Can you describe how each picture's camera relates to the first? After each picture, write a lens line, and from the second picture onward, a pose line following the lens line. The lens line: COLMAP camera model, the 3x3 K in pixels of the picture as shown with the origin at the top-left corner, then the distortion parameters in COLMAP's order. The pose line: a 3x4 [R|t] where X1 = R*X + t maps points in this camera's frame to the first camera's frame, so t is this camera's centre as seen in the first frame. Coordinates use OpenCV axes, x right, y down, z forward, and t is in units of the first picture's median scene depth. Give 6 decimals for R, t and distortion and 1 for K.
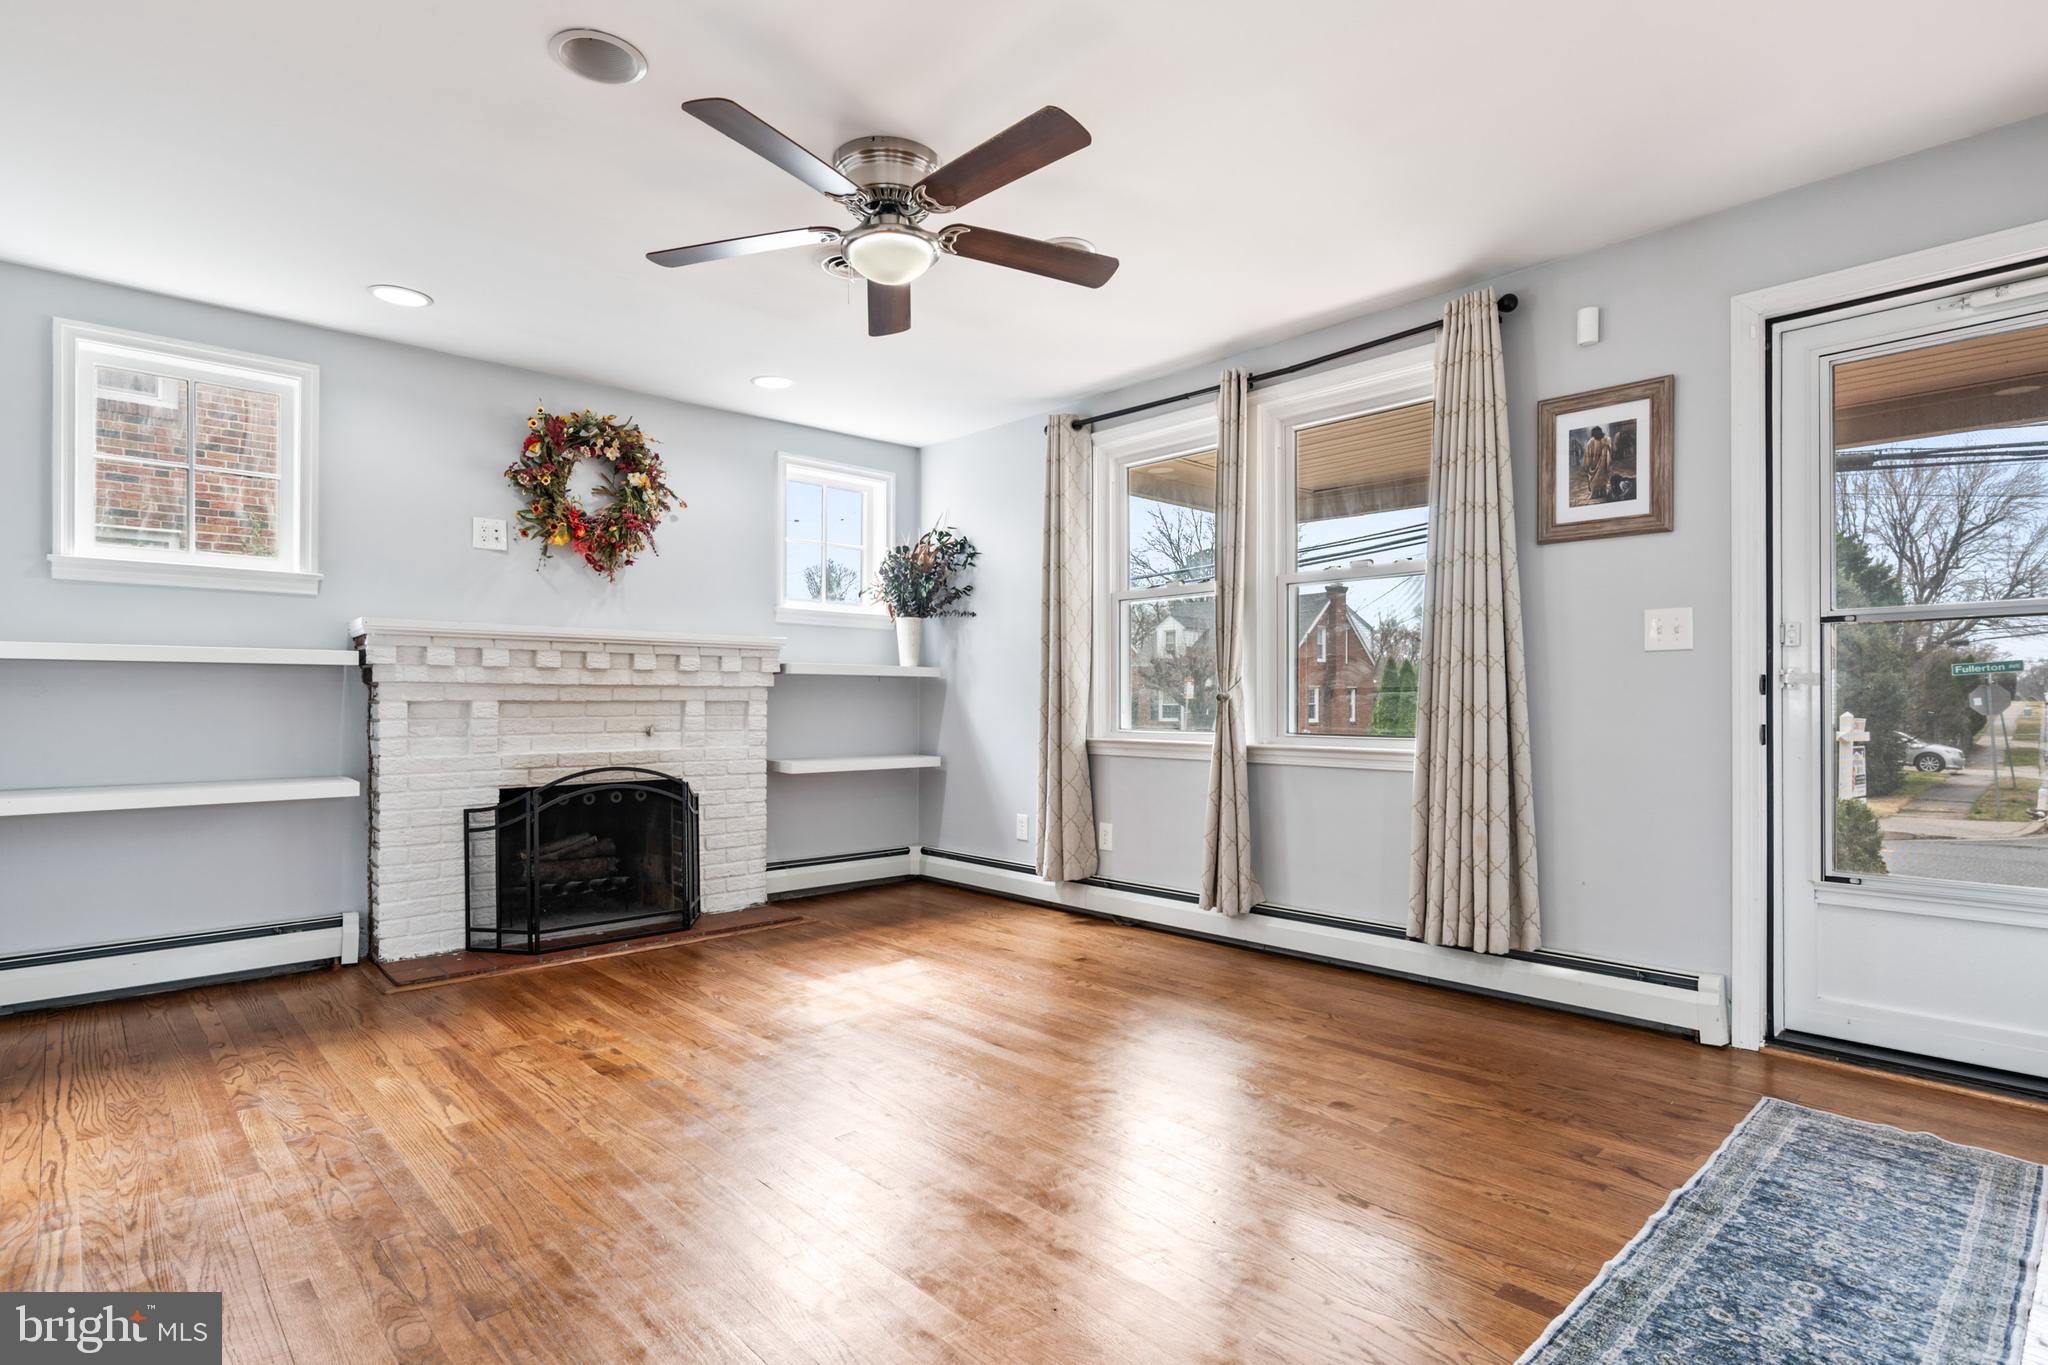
lens RADIAL K [[1023.1, 0, 1025.3], [0, 1023.1, 685.0], [0, 0, 1]] dist [-0.004609, 0.000913]
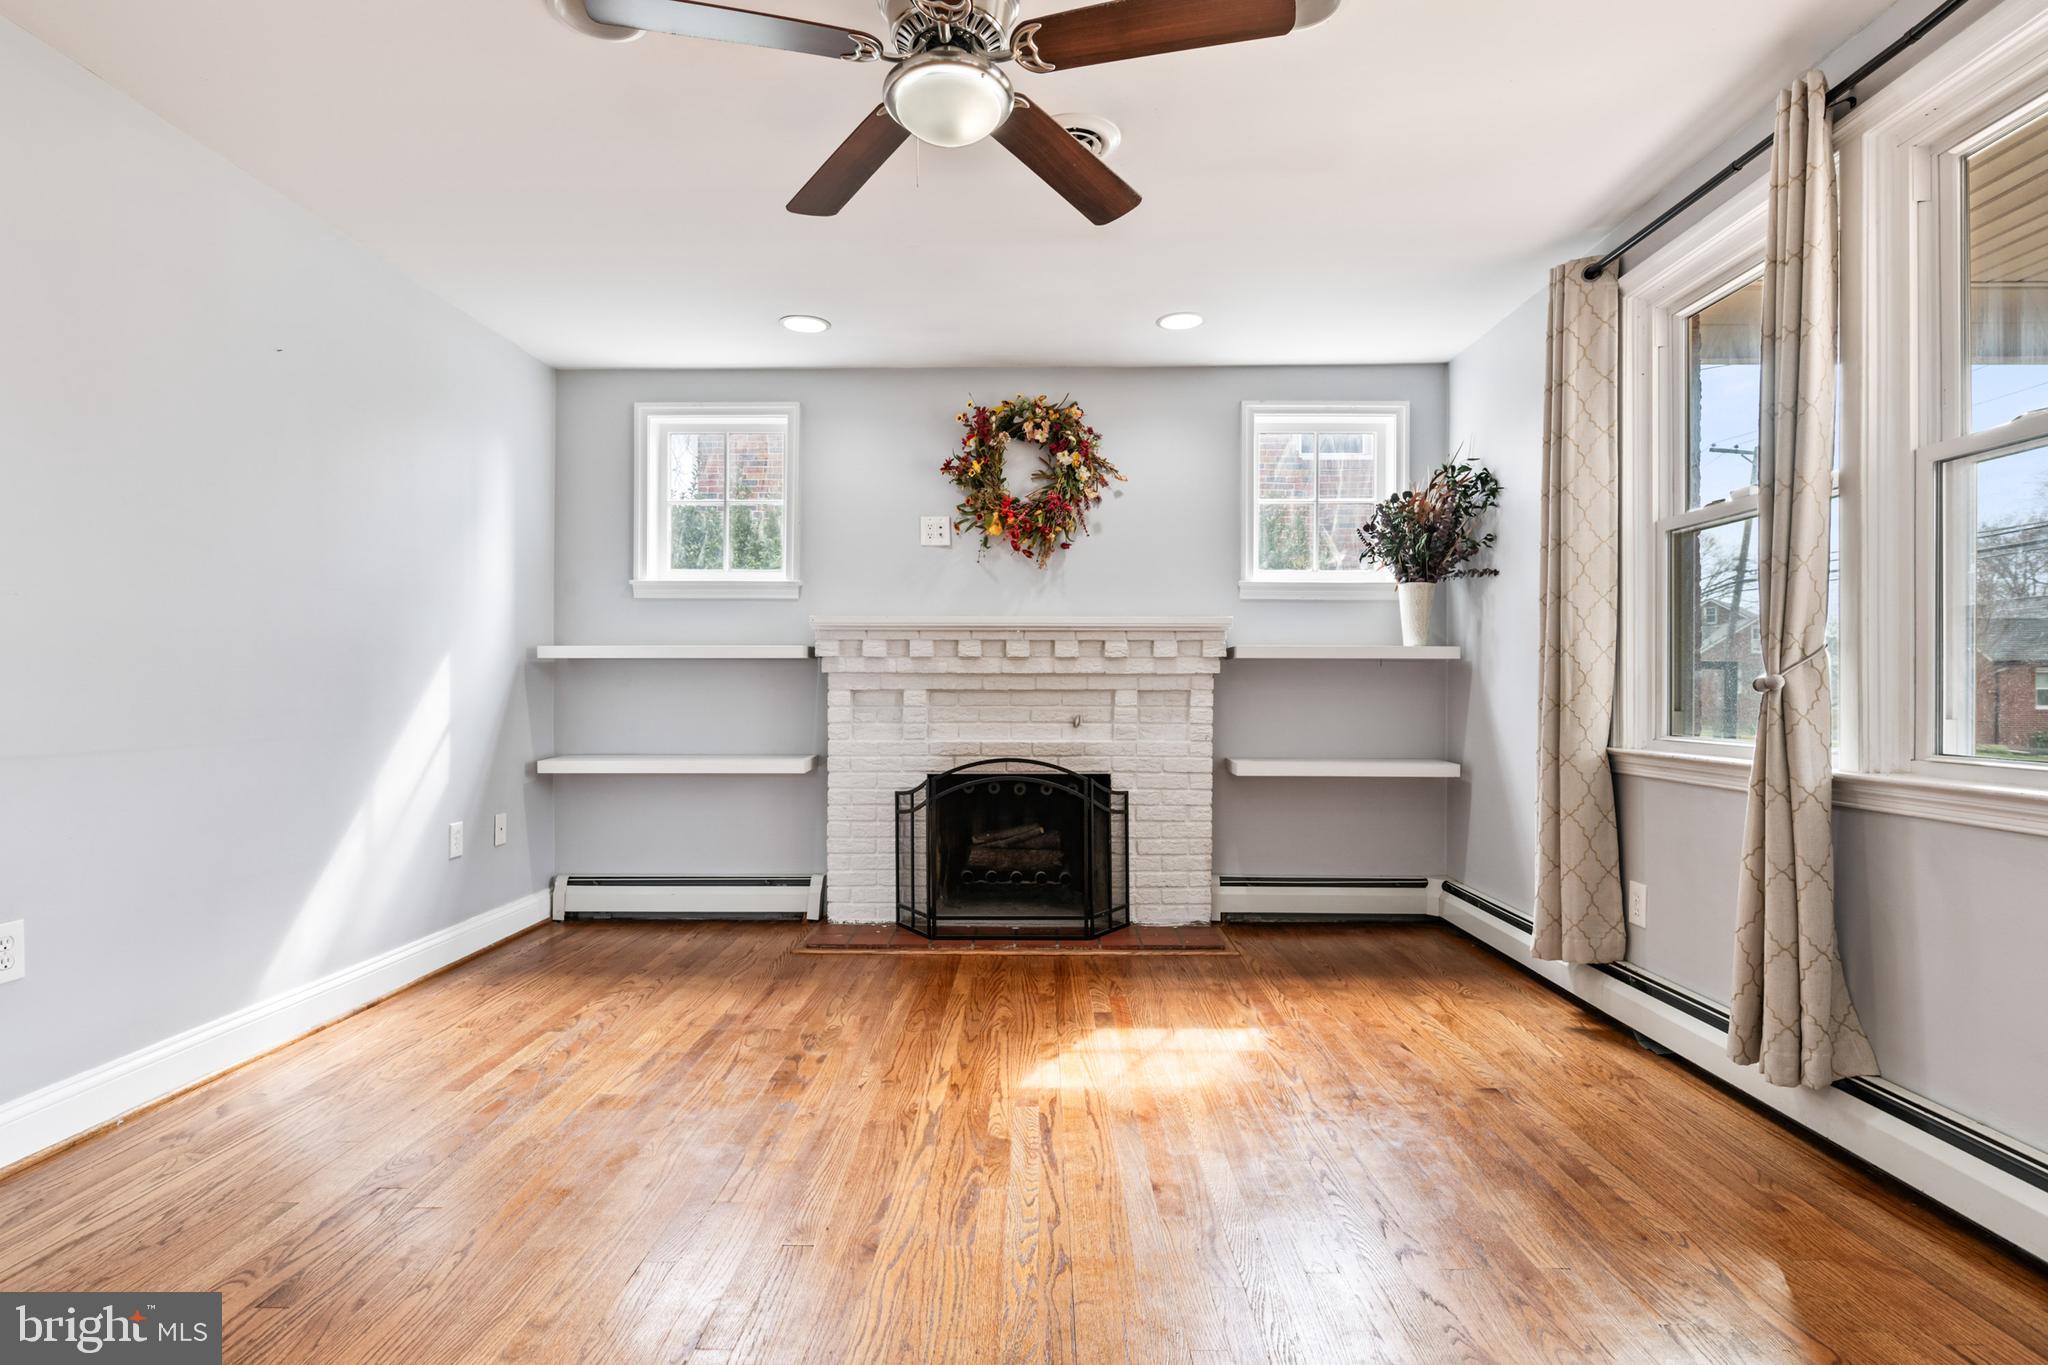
lens RADIAL K [[1019.7, 0, 1027.6], [0, 1019.7, 676.9], [0, 0, 1]] dist [-0.005710, 0.007095]
pose [[0.720926, -0.007146, -0.692975, 0.285030], [0.009052, 0.999959, -0.000894, 0.004410], [0.692953, -0.005628, 0.720961, 0.325222]]
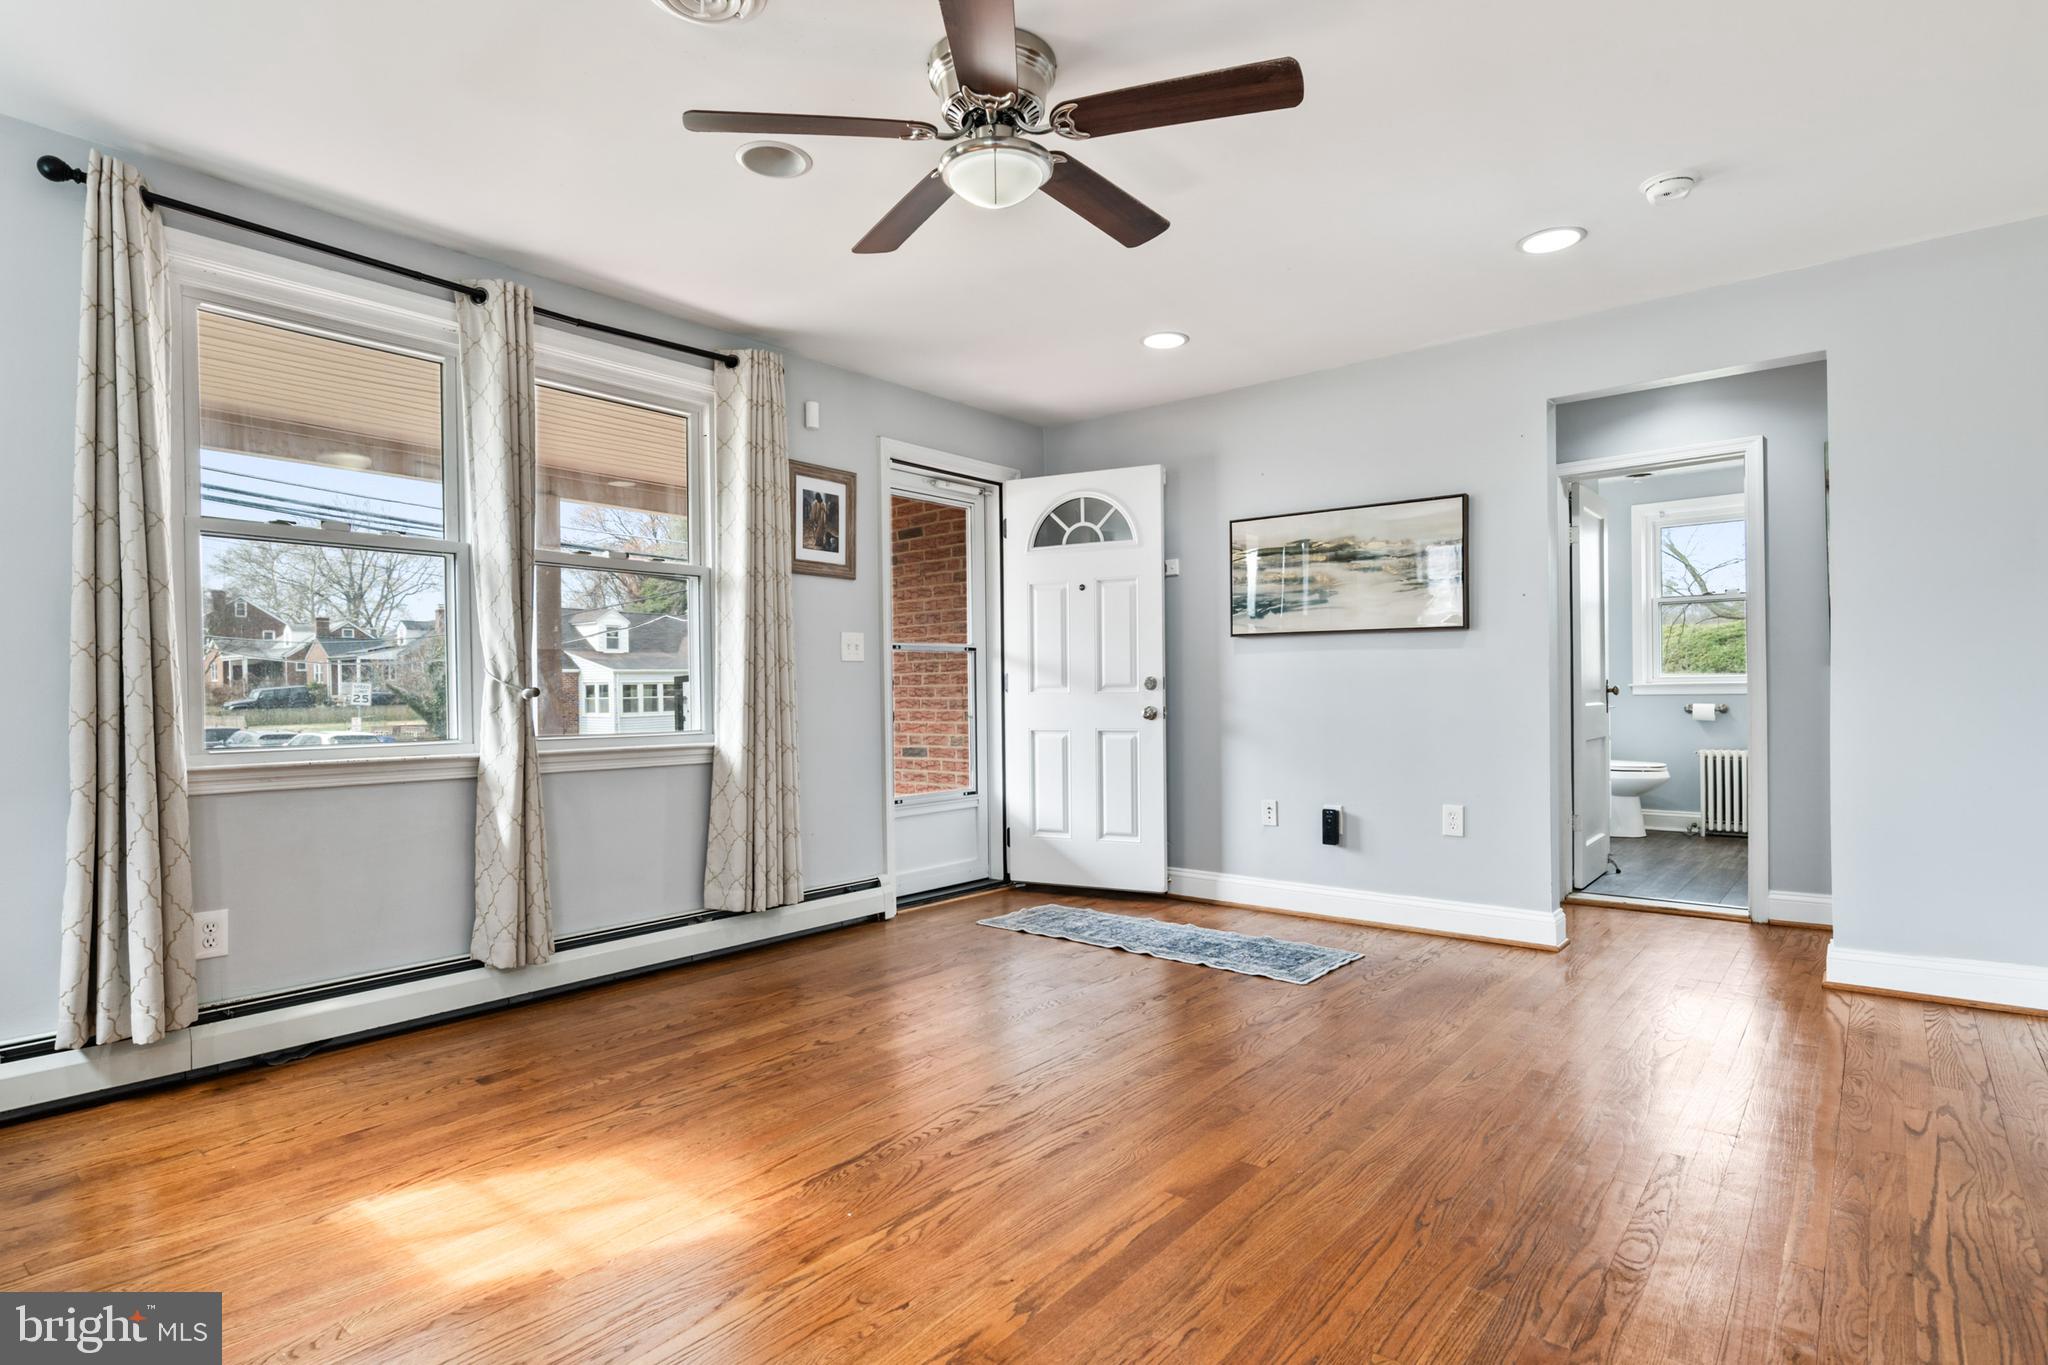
lens RADIAL K [[1023.1, 0, 1025.3], [0, 1023.1, 685.0], [0, 0, 1]] dist [-0.004609, 0.000913]
pose [[-0.123487, 0.009975, 0.992296, -0.647121], [-0.005198, 0.999929, -0.010698, 0.011210], [-0.992333, -0.006479, -0.123426, 0.711901]]
